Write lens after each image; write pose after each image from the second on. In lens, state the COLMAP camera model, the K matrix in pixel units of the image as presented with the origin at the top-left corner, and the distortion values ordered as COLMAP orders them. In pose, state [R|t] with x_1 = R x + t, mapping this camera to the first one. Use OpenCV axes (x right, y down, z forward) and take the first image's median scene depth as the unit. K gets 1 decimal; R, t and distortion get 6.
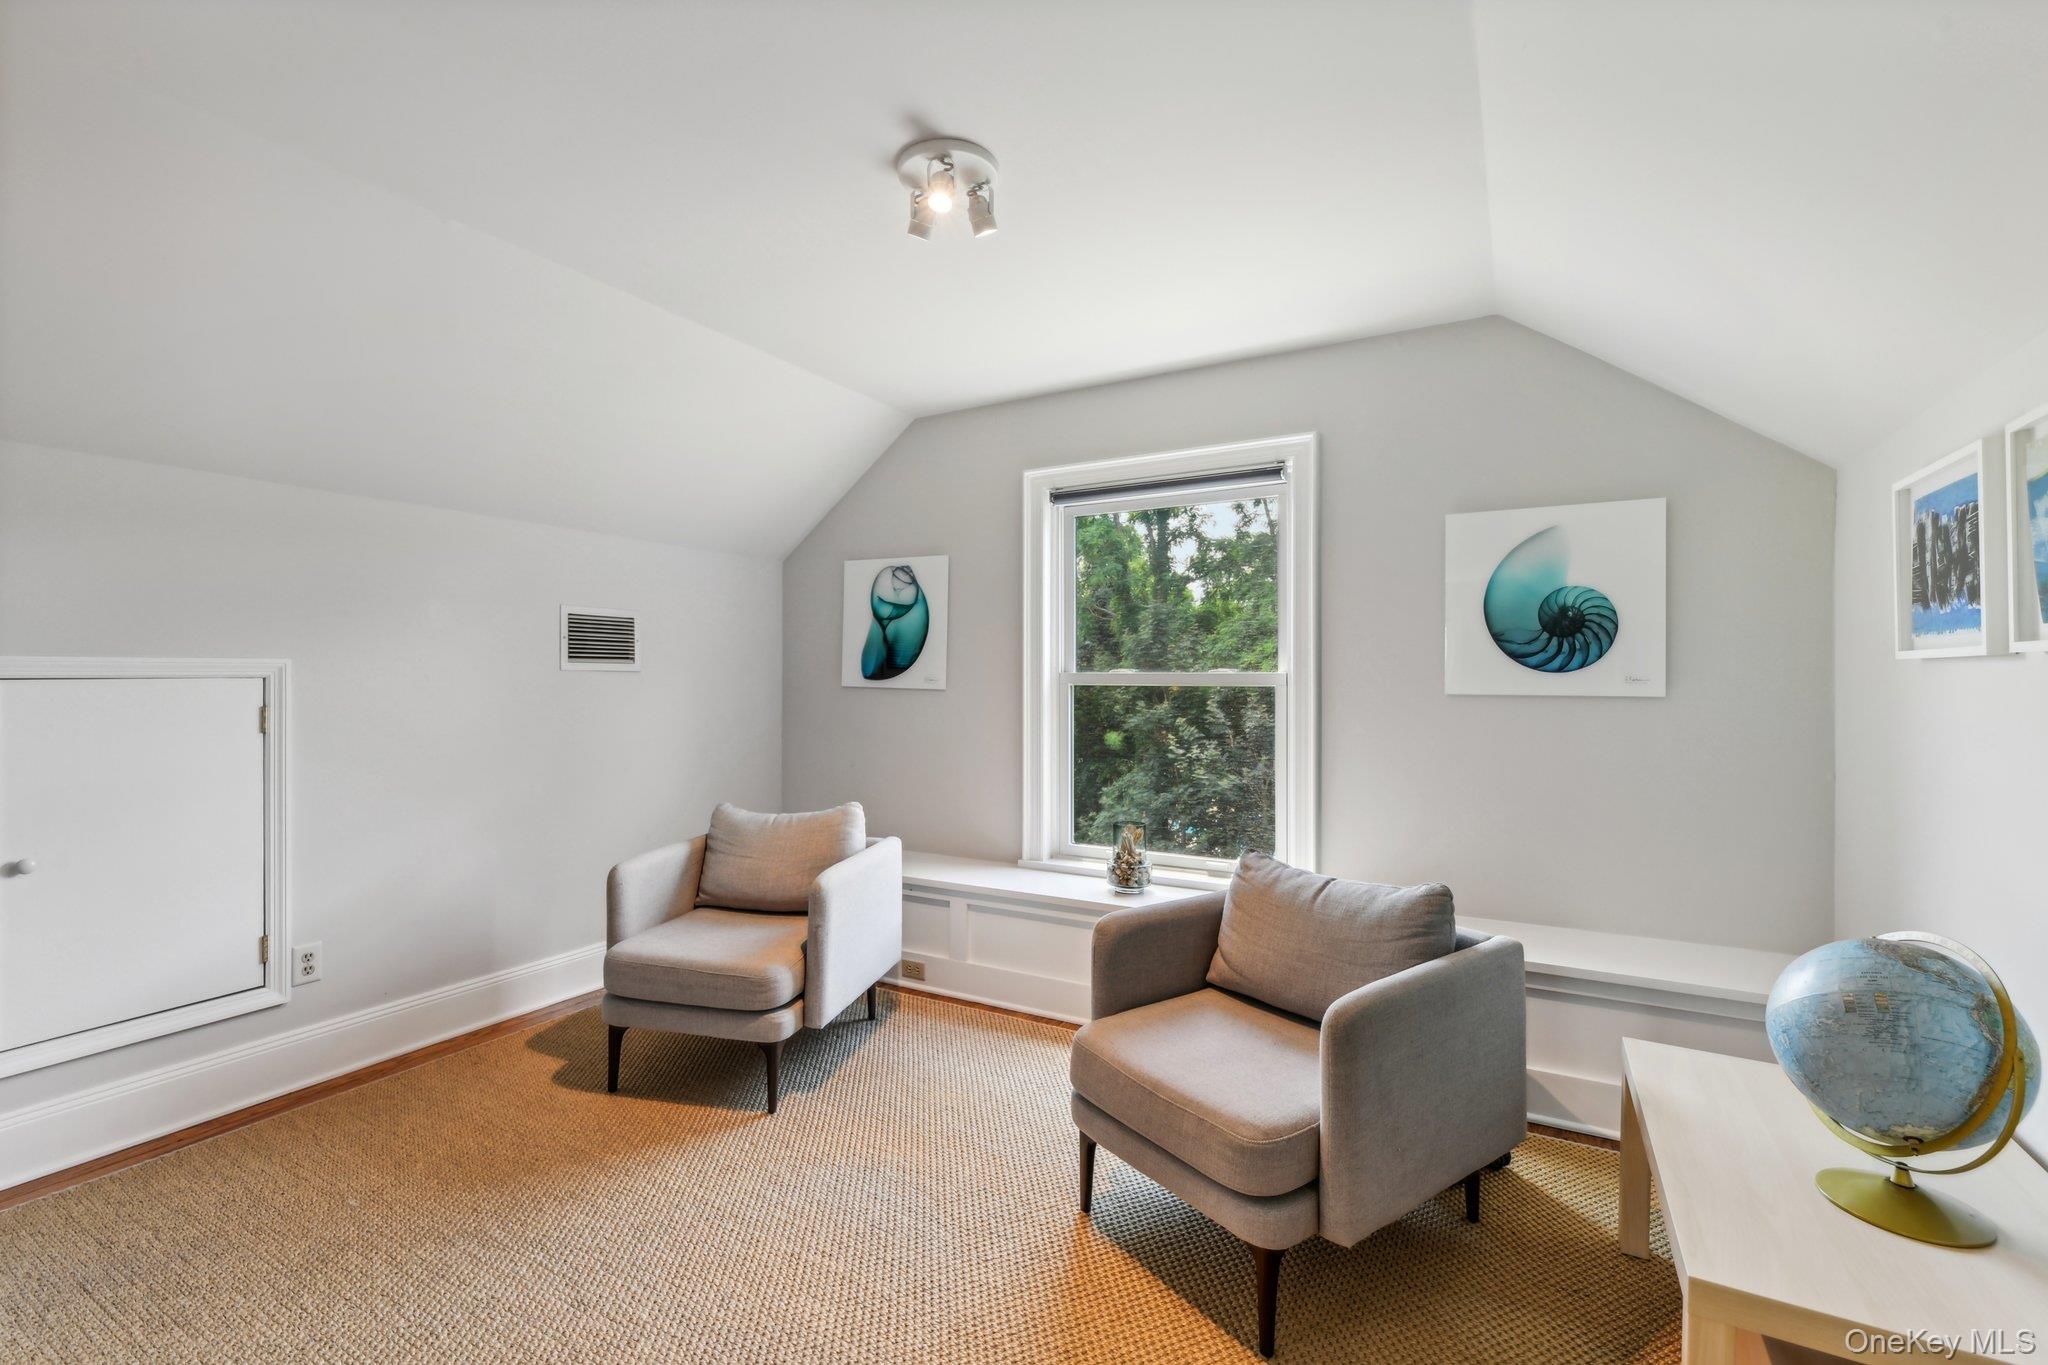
lens RADIAL K [[875.4, 0, 1024.5], [0, 875.4, 677.9], [0, 0, 1]] dist [0.005157, -0.000412]
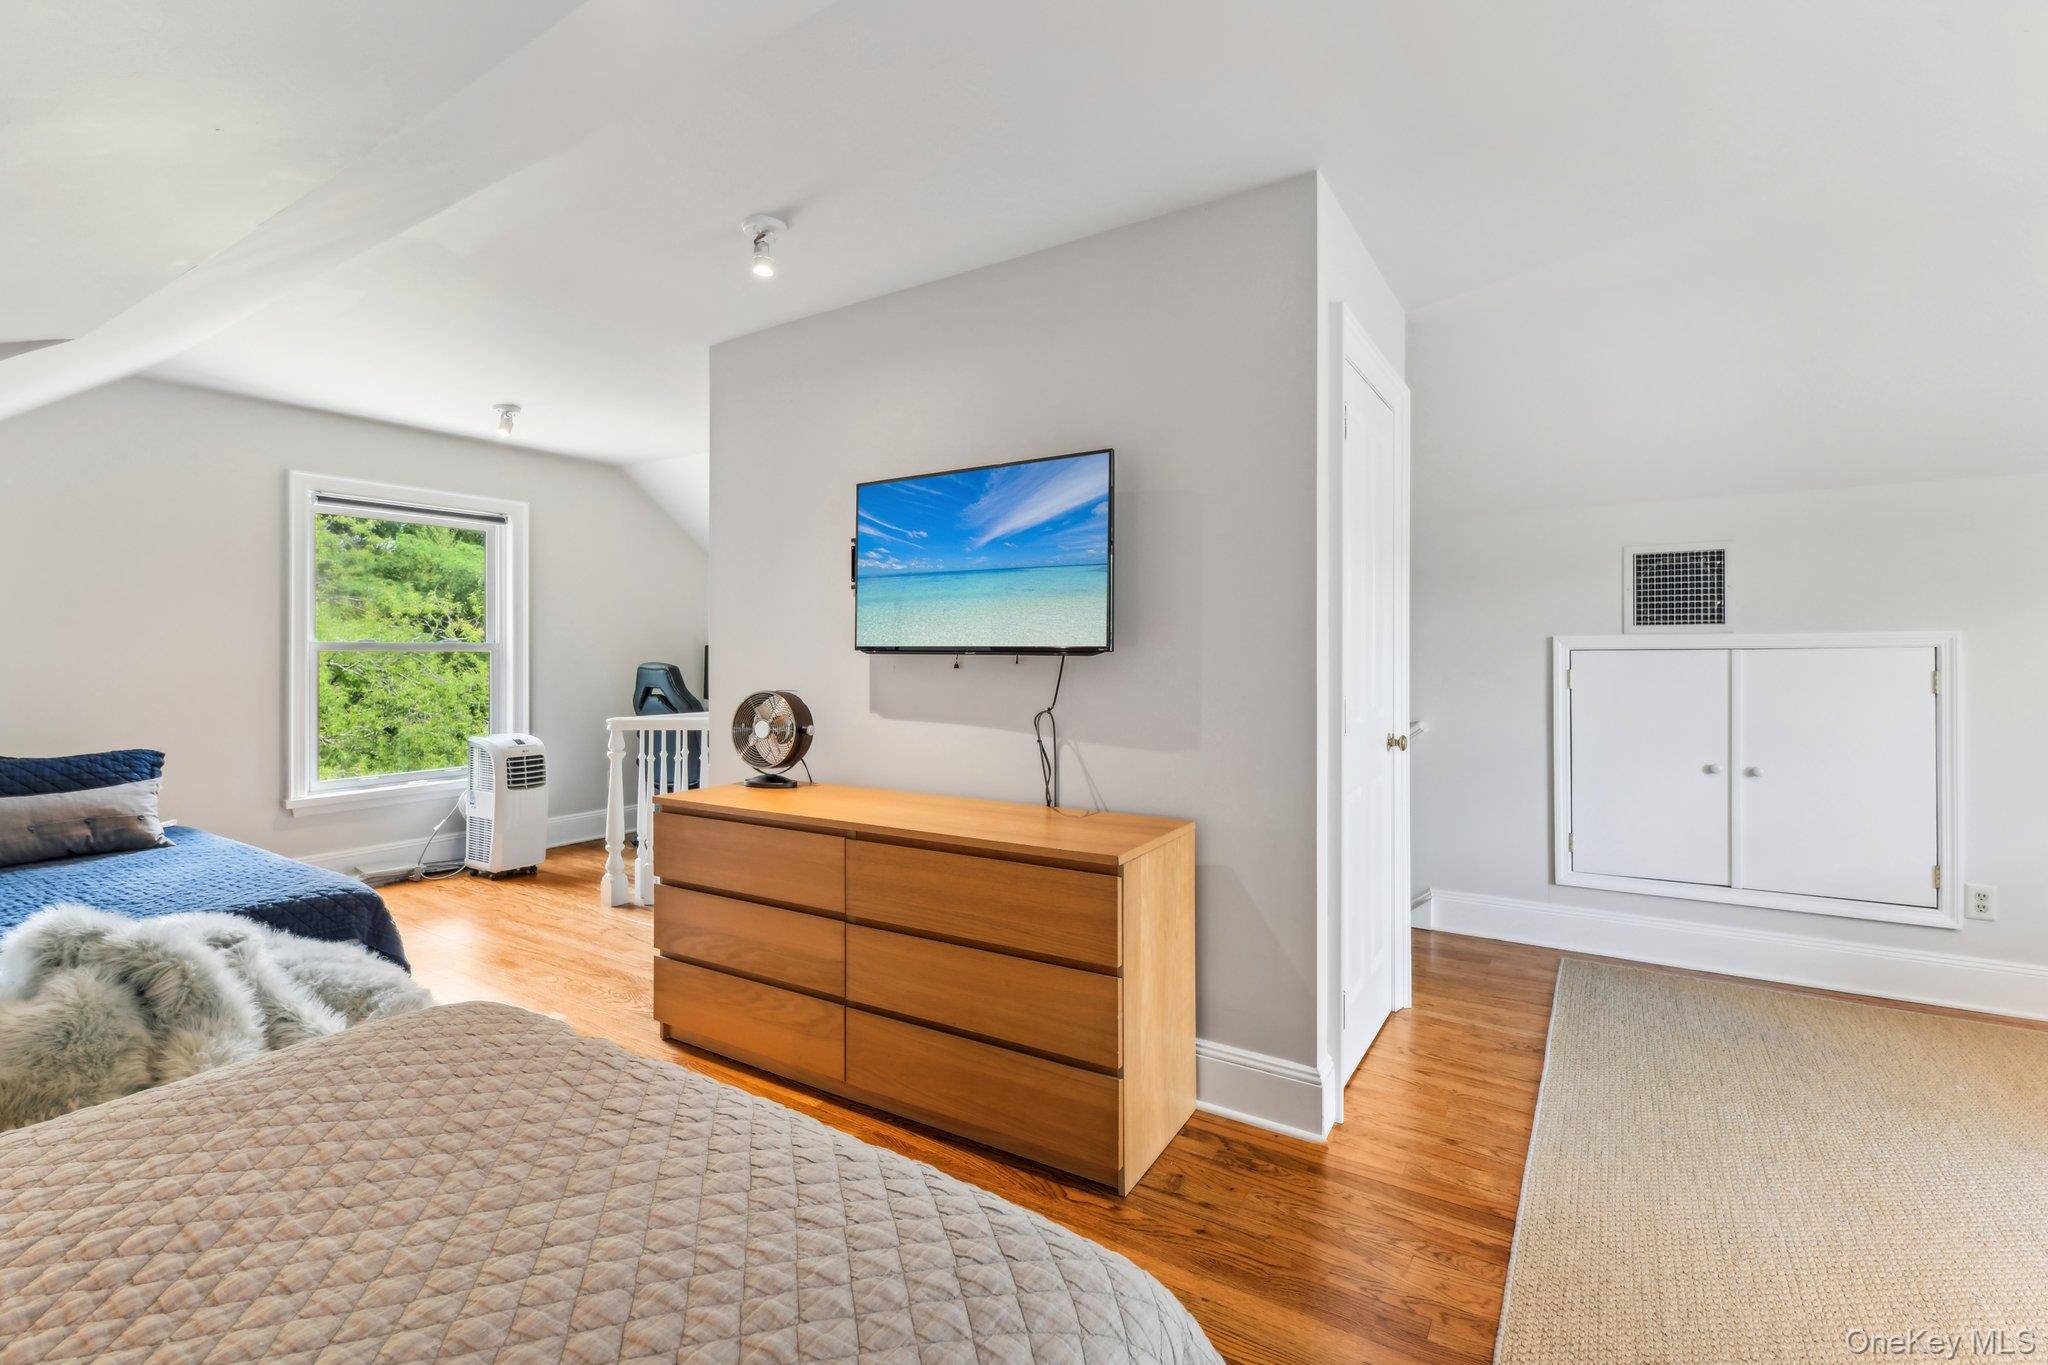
lens RADIAL K [[806.7, 0, 1009.3], [0, 806.7, 651.4], [0, 0, 1]] dist [-0.001107, -0.000176]
pose [[0.001454, -0.000197, -0.999999, 0.217362], [0.000522, 1.000000, -0.000196, 0.004723], [0.999999, -0.000522, 0.001455, -0.250789]]
